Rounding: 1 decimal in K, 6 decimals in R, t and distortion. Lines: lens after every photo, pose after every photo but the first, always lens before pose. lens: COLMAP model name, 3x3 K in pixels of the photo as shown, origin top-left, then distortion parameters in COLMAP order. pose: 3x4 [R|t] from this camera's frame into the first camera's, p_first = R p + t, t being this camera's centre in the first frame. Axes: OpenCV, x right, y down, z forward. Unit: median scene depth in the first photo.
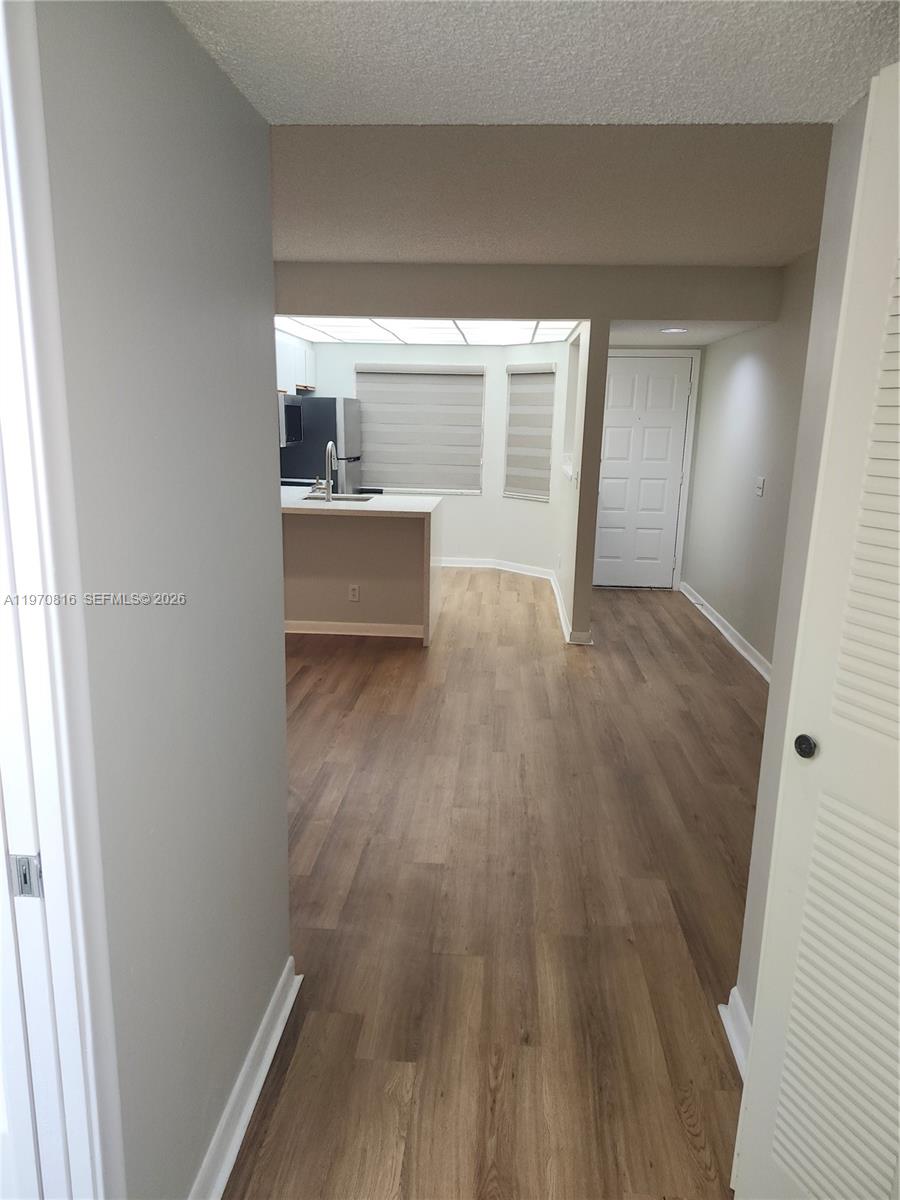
lens RADIAL K [[833.6, 0, 446.8], [0, 833.6, 611.6], [0, 0, 1]] dist [0.055554, -0.064449]
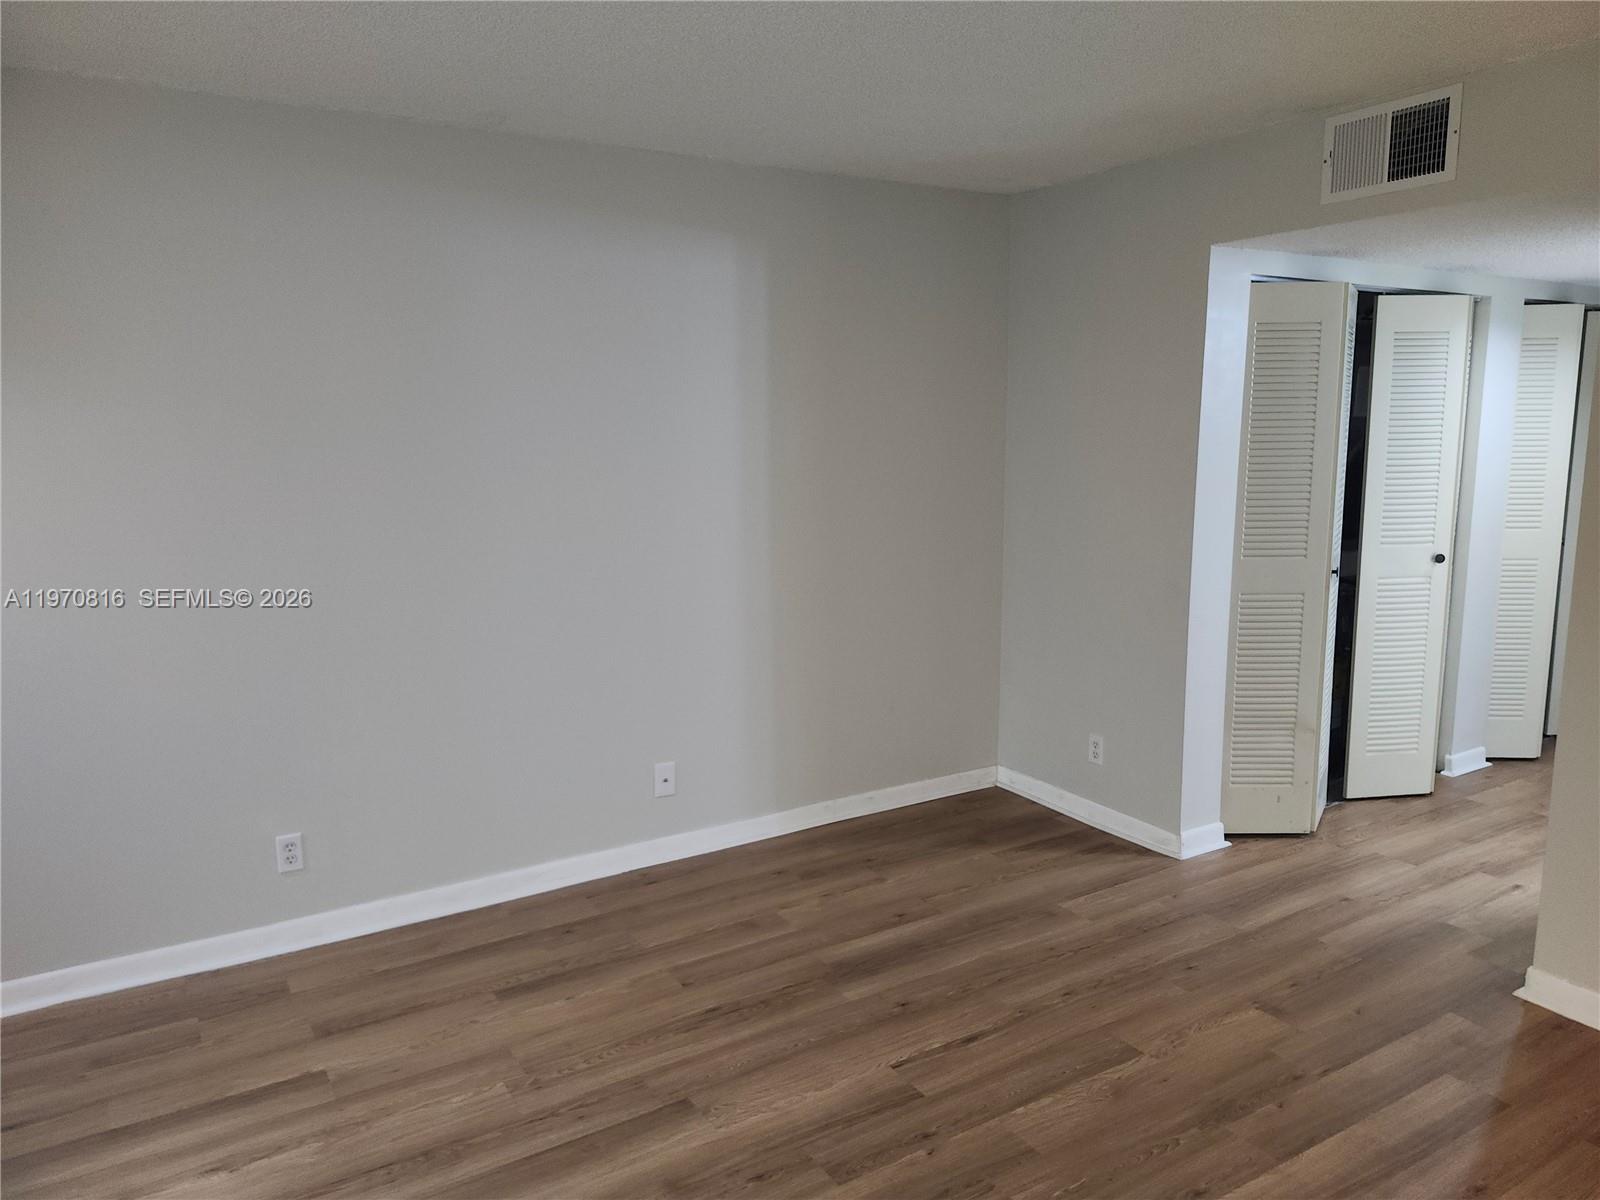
lens RADIAL K [[1111.5, 0, 799.3], [0, 1111.5, 599.9], [0, 0, 1]] dist [0.055554, -0.064449]
pose [[-0.586501, -0.139364, 0.797869, -0.239898], [0.185871, 0.935637, 0.300058, -0.197709], [-0.788333, 0.324285, -0.522848, 0.794900]]
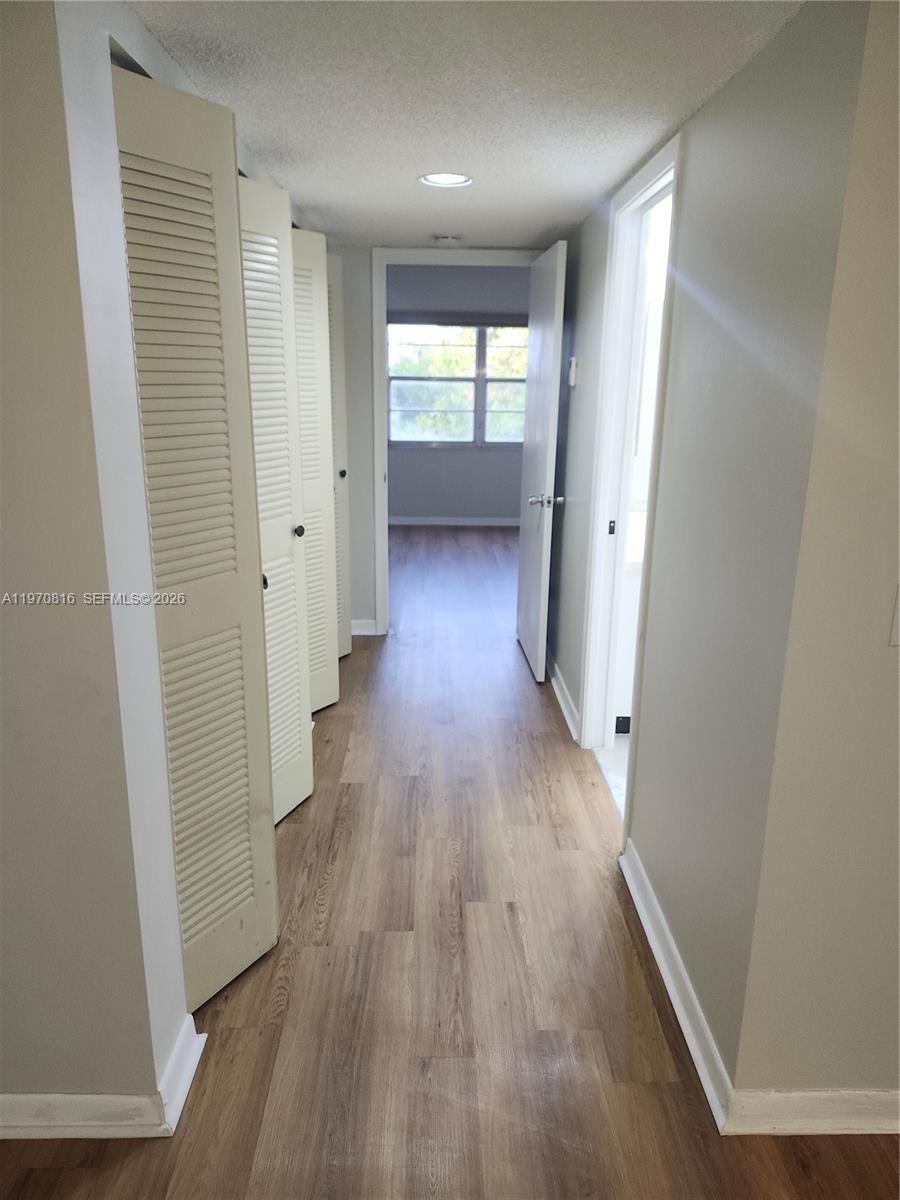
lens RADIAL K [[833.6, 0, 449.3], [0, 833.6, 605.3], [0, 0, 1]] dist [0.055554, -0.064449]
pose [[-0.995240, -0.009277, -0.097016, 0.052412], [-0.055162, 0.874282, 0.482273, -0.116452], [0.080345, 0.485329, -0.870632, 0.506948]]
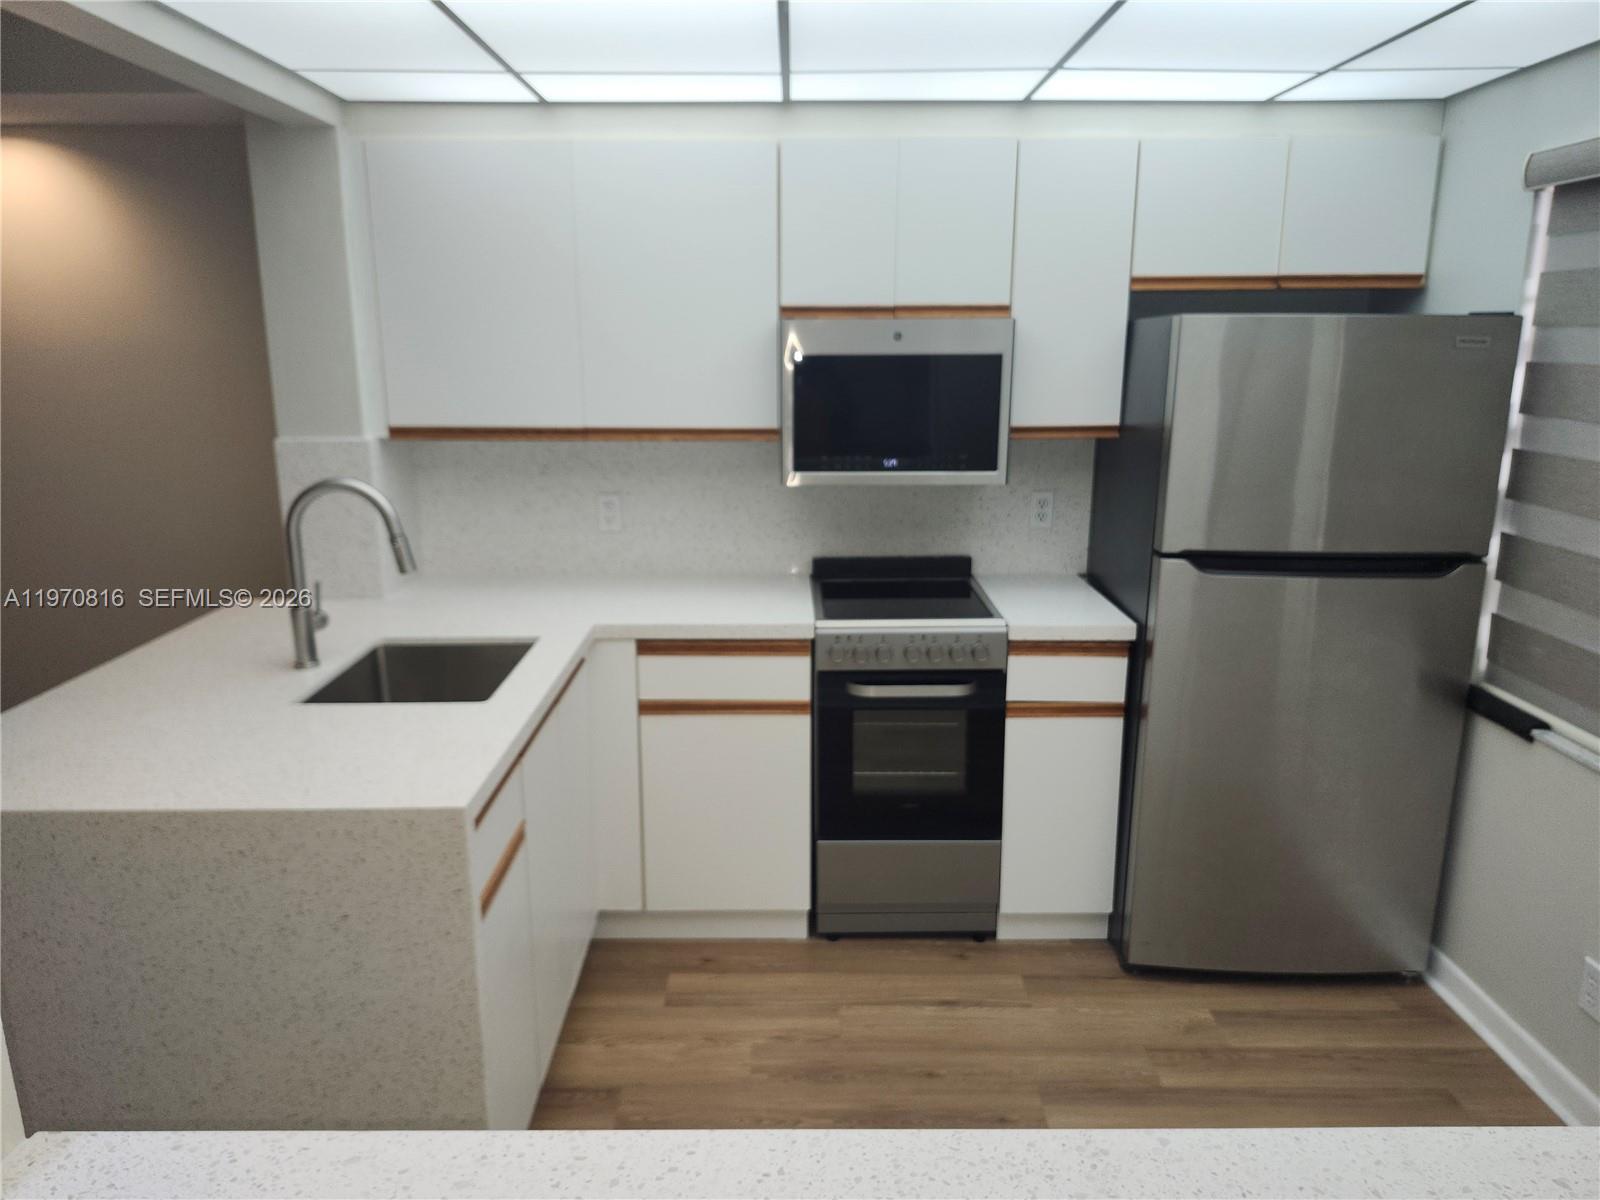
lens RADIAL K [[1111.5, 0, 792.6], [0, 1111.5, 604.6], [0, 0, 1]] dist [0.055554, -0.064449]
pose [[0.076124, 0.211417, -0.974427, 0.244052], [-0.223962, 0.955917, 0.189905, -0.249654], [0.971620, 0.203779, 0.120118, 1.025696]]
